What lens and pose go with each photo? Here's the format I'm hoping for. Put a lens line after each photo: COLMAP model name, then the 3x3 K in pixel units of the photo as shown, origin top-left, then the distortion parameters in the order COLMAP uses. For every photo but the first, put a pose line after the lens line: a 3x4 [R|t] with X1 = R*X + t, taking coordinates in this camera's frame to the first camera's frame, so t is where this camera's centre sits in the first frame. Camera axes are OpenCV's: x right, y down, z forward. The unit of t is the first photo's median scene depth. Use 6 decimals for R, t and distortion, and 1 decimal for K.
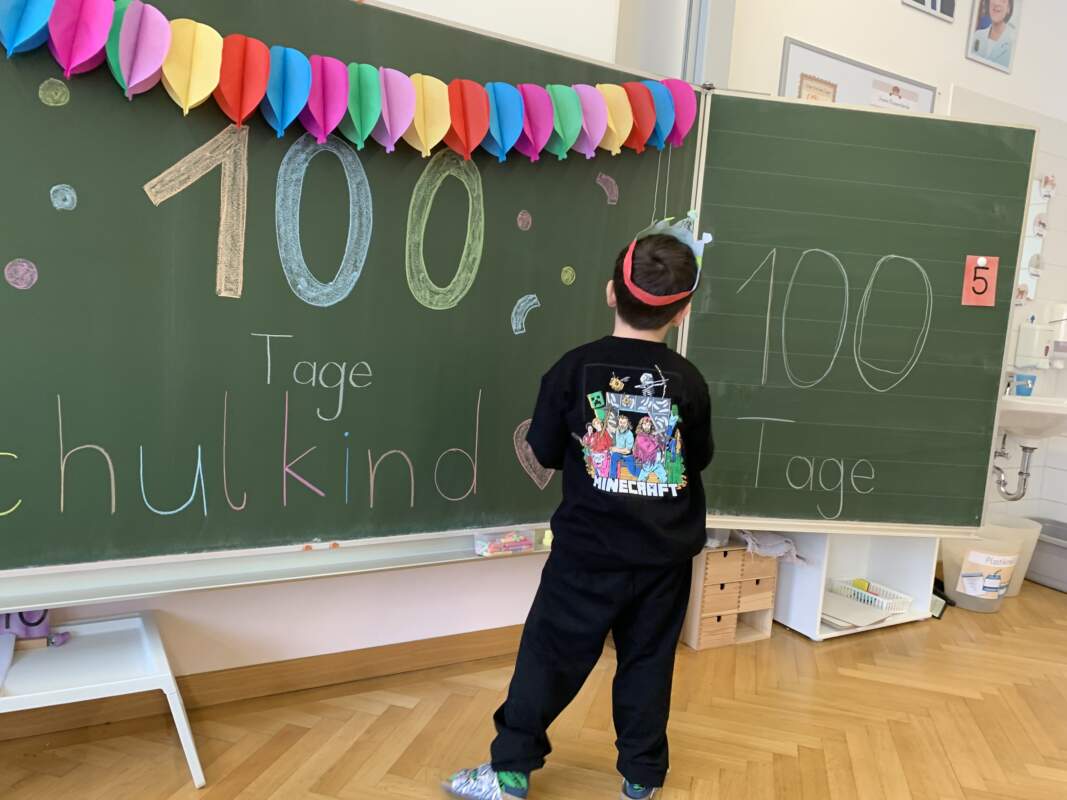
lens RADIAL K [[815.7, 0, 535.0], [0, 815.7, 400.7], [0, 0, 1]] dist [0.035117, -0.034080]
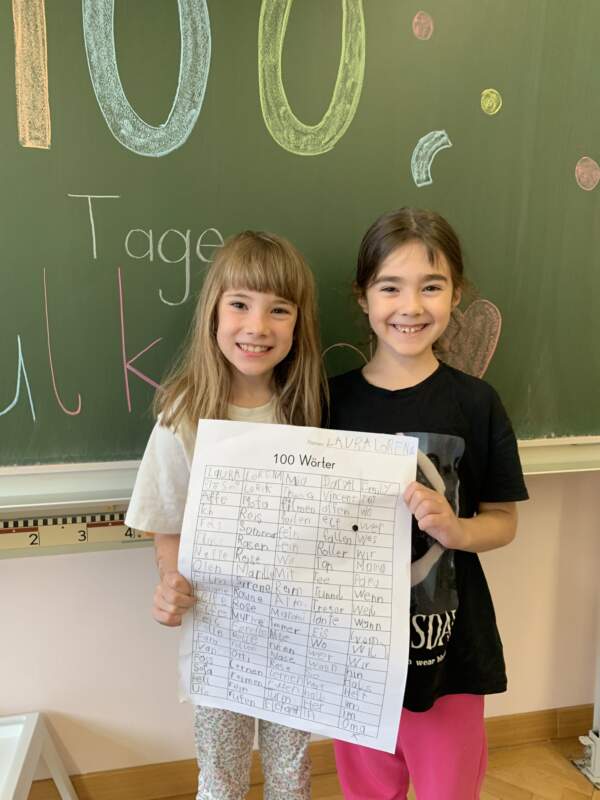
lens RADIAL K [[611.6, 0, 298.2], [0, 611.6, 400.9], [0, 0, 1]] dist [0.035117, -0.034080]
pose [[0.941377, -0.035451, -0.335489, 0.061480], [0.038284, 0.999265, 0.001831, 0.123400], [0.335177, -0.014568, 0.942042, 0.476547]]
